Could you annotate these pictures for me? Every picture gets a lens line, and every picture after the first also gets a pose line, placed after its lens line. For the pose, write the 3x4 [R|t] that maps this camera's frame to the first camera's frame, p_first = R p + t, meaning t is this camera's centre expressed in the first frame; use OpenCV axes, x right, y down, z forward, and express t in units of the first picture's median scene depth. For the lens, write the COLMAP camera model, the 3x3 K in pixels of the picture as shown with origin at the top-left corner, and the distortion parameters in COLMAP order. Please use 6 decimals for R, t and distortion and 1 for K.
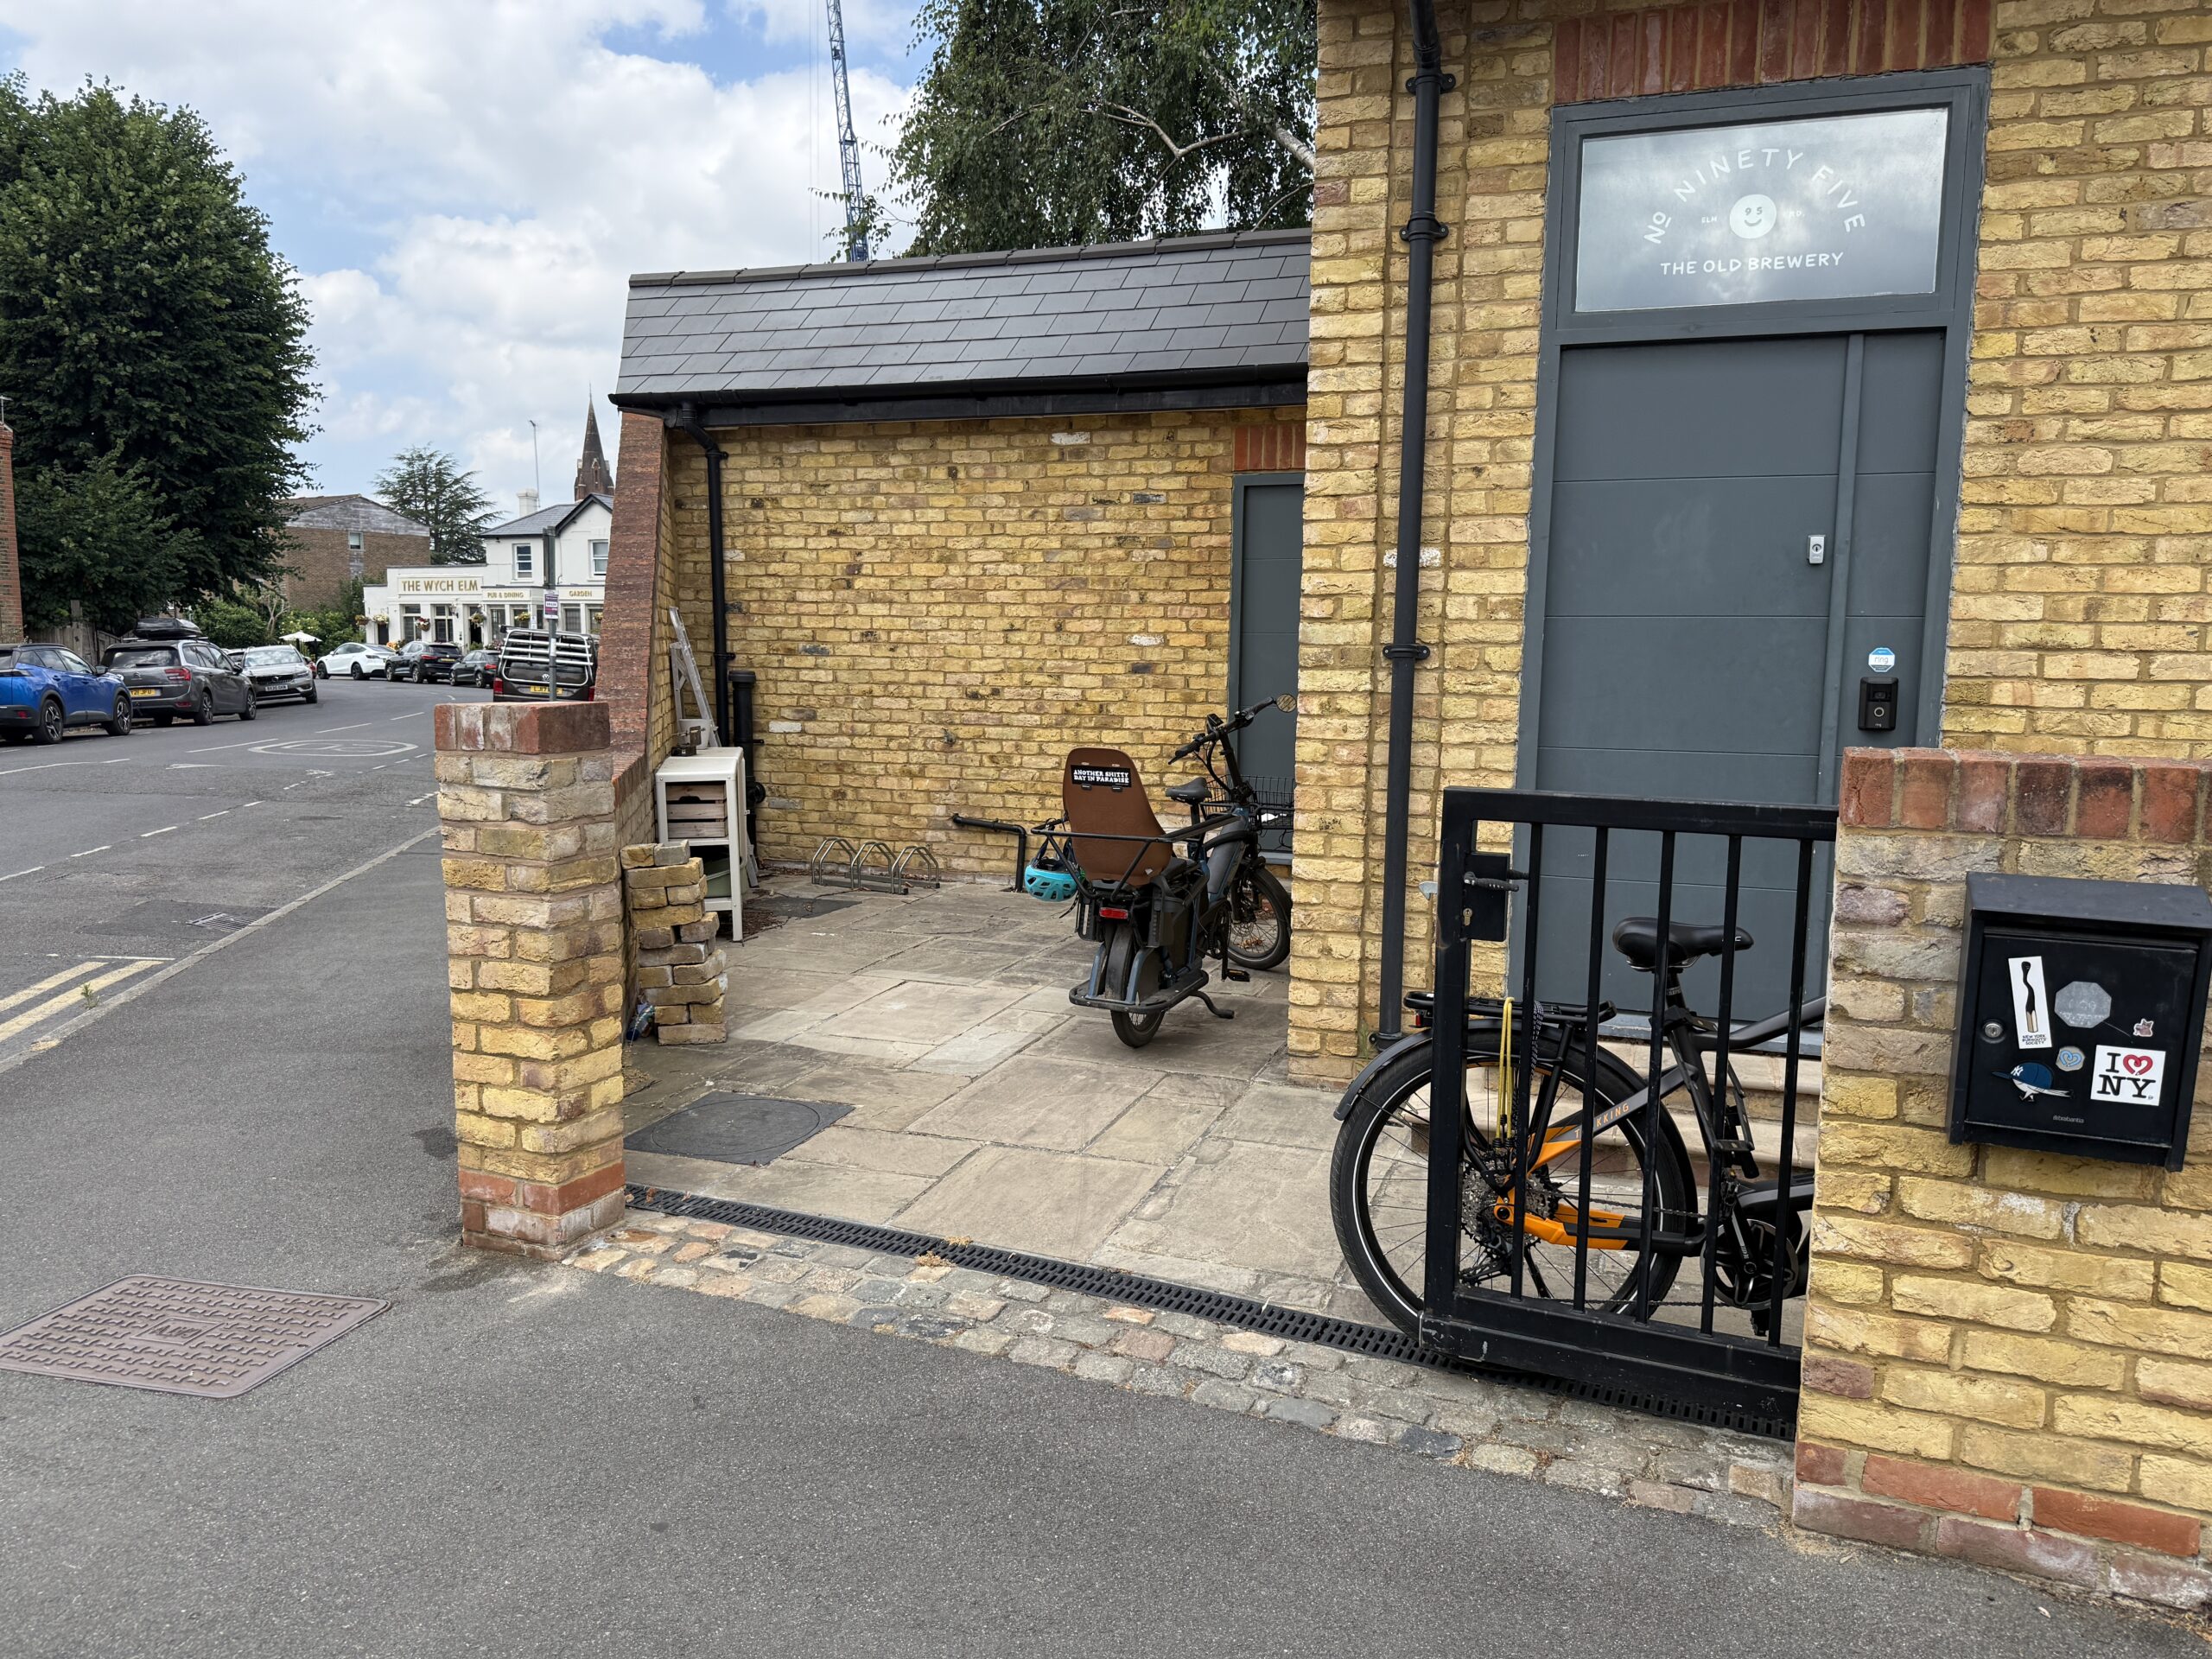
lens RADIAL K [[1508.0, 0, 1152.7], [0, 1508.0, 856.0], [0, 0, 1]] dist [0.049030, -0.057808]
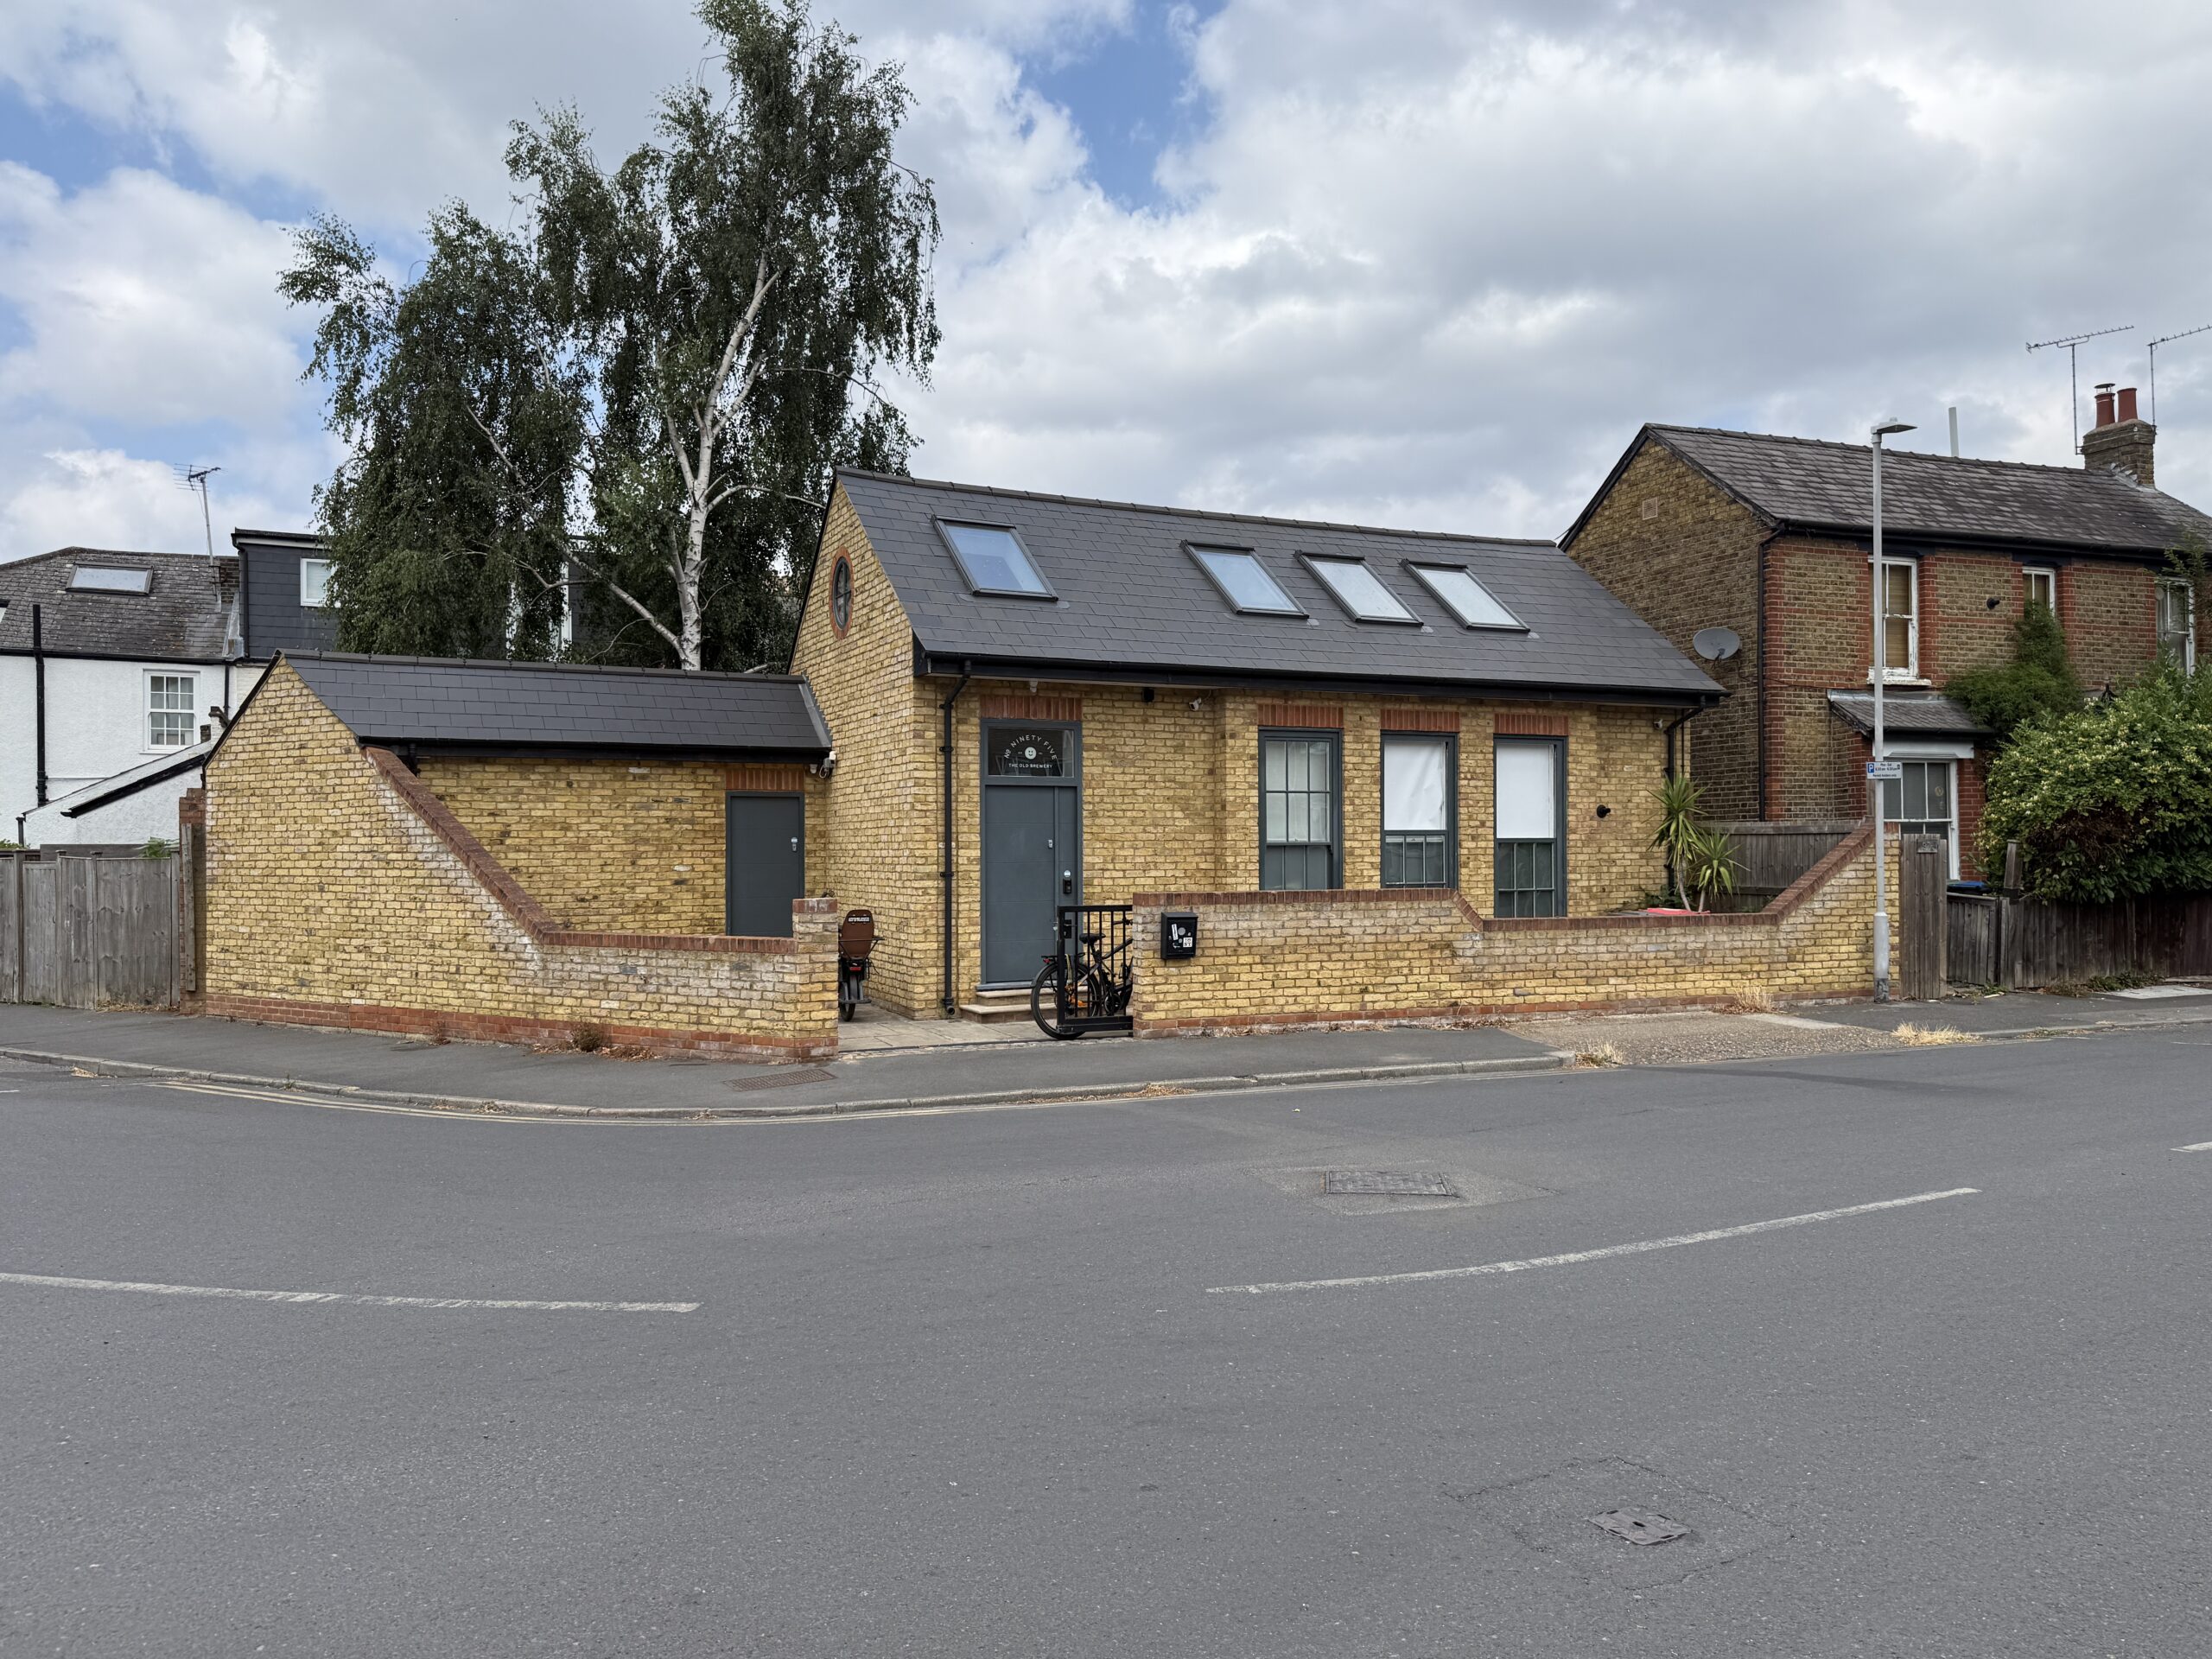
lens RADIAL K [[1508.0, 0, 1097.4], [0, 1508.0, 830.9], [0, 0, 1]] dist [0.049030, -0.057808]
pose [[0.711767, -0.009577, 0.702351, -1.952428], [0.109811, 0.989130, -0.097796, 0.126700], [-0.693779, 0.146734, 0.705081, -1.562783]]
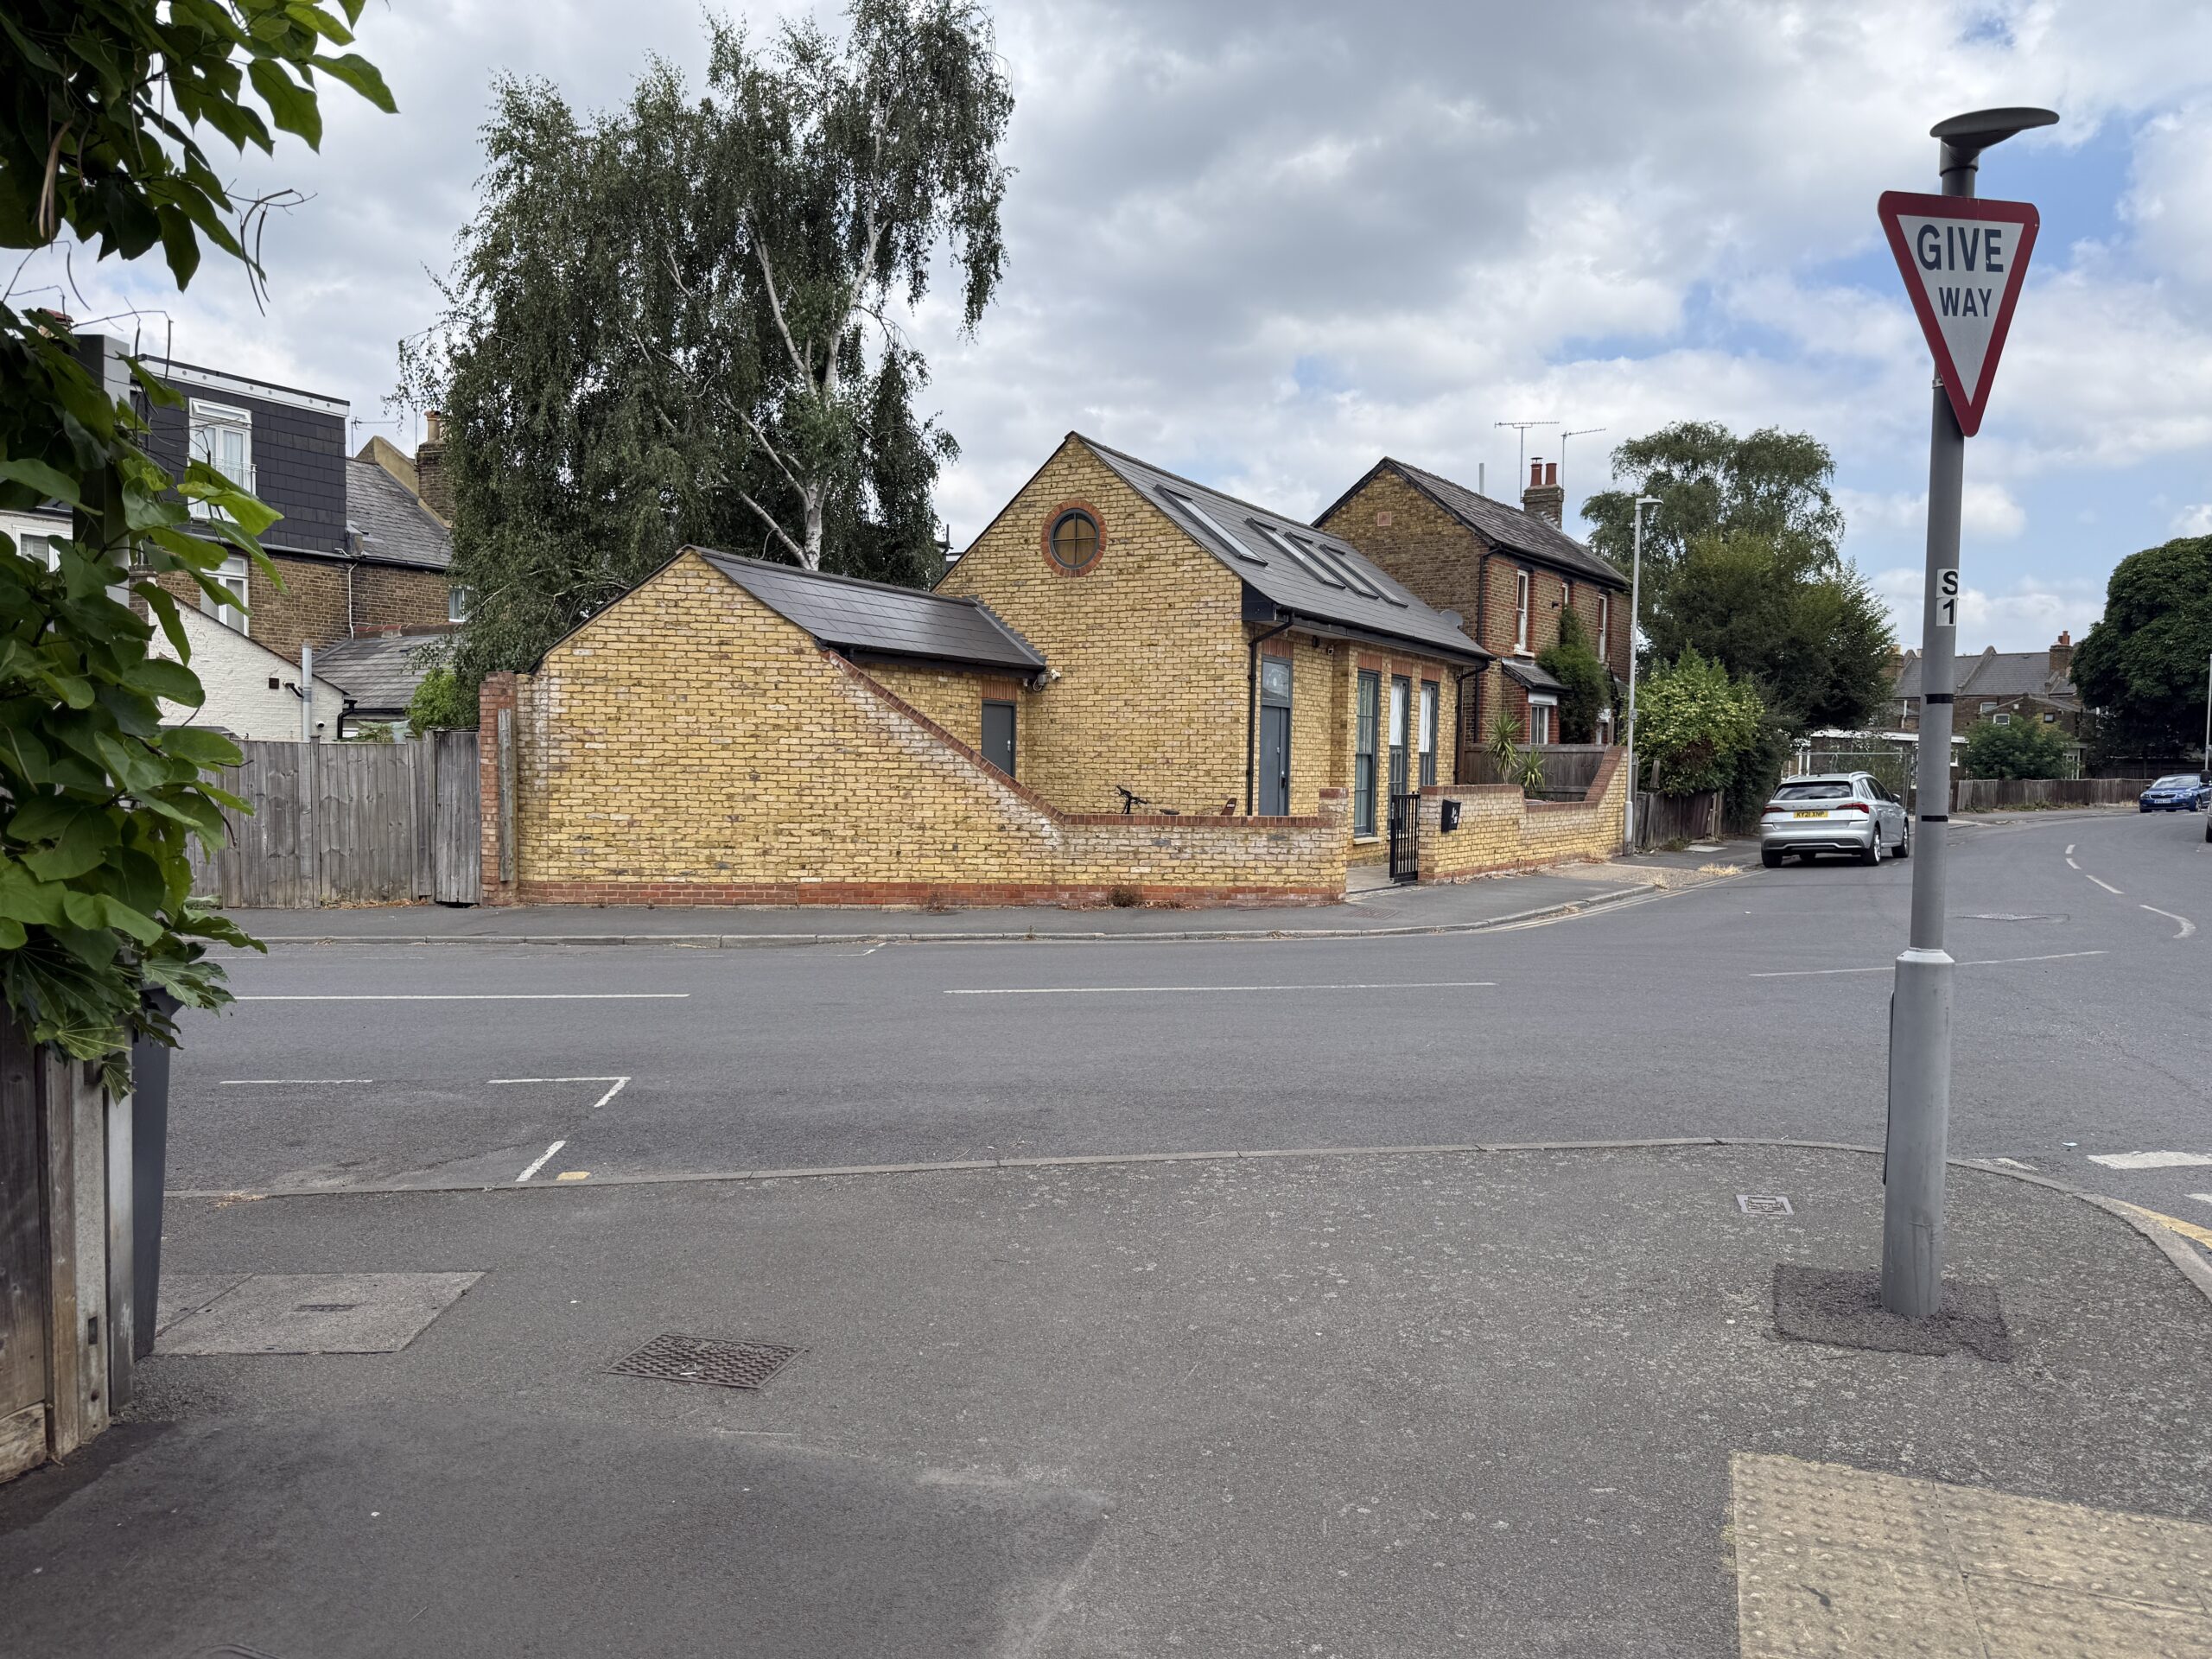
lens RADIAL K [[1508.0, 0, 1099.4], [0, 1508.0, 826.4], [0, 0, 1]] dist [0.049030, -0.057808]
pose [[0.185304, -0.054918, 0.981146, -4.334188], [0.121690, 0.992034, 0.032545, -0.183451], [-0.975118, 0.113365, 0.190510, 0.662889]]
